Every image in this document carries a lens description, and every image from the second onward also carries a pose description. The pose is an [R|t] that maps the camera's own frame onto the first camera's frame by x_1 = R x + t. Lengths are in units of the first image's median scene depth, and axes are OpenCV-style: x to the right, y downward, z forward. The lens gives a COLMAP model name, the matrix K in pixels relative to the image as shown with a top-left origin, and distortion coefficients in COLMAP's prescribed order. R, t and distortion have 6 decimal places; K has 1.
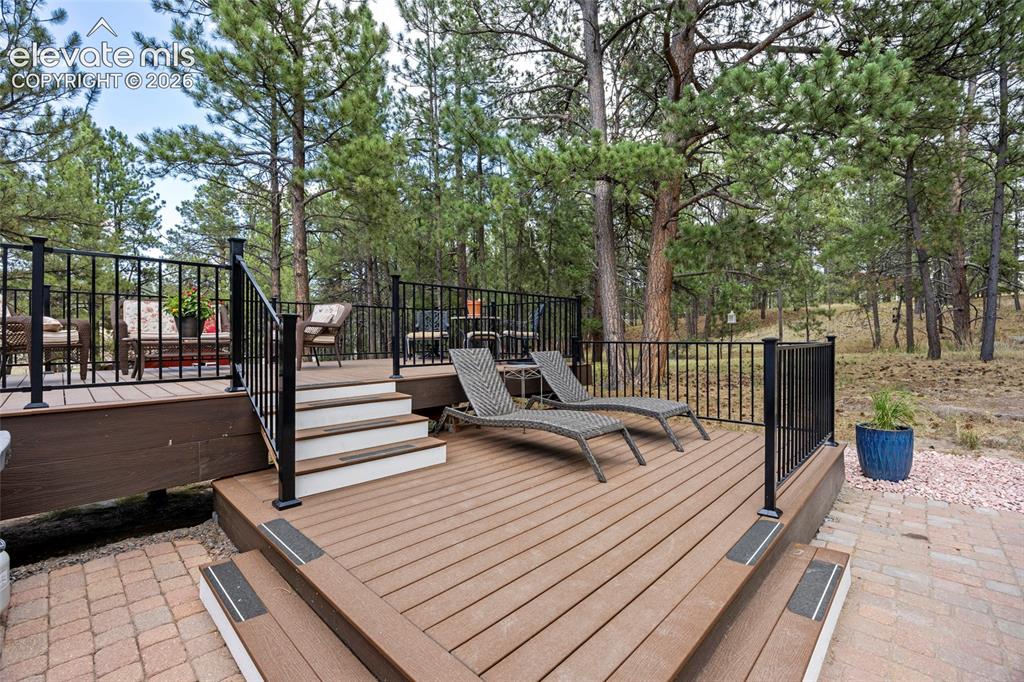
lens RADIAL K [[442.4, 0, 512.0], [0, 442.4, 341.0], [0, 0, 1]] dist [-0.011191, 0.000075]
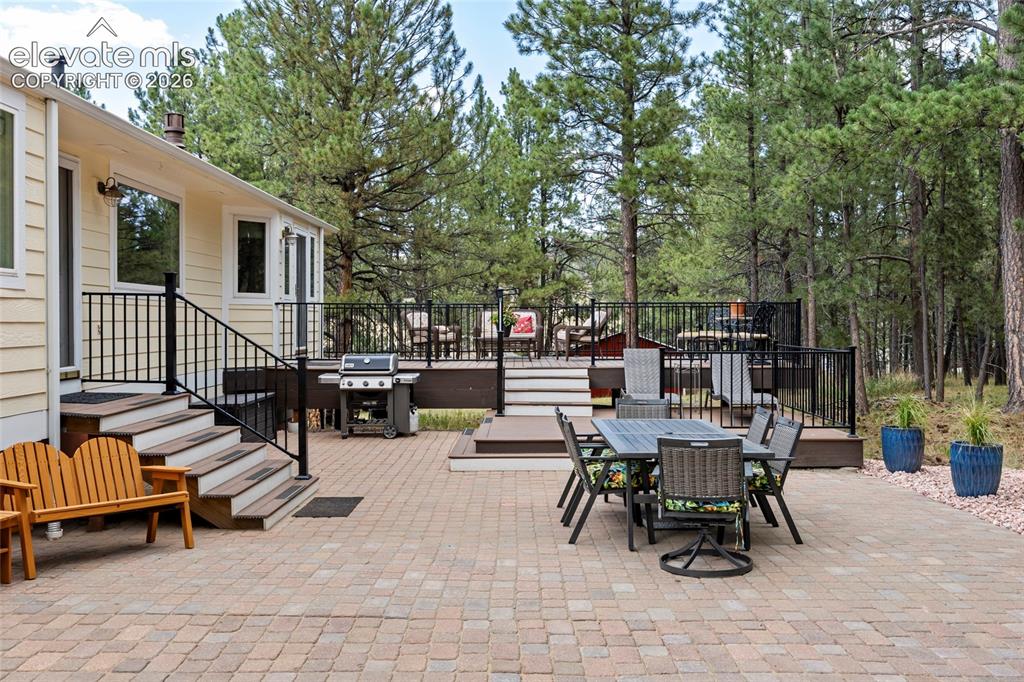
lens RADIAL K [[876.3, 0, 512.0], [0, 876.3, 341.0], [0, 0, 1]] dist [0.013213, 0.006393]
pose [[0.681177, 0.023818, -0.731731, 1.378862], [-0.003235, 0.999559, 0.029524, -0.077198], [0.732111, -0.017744, 0.680954, -0.998631]]
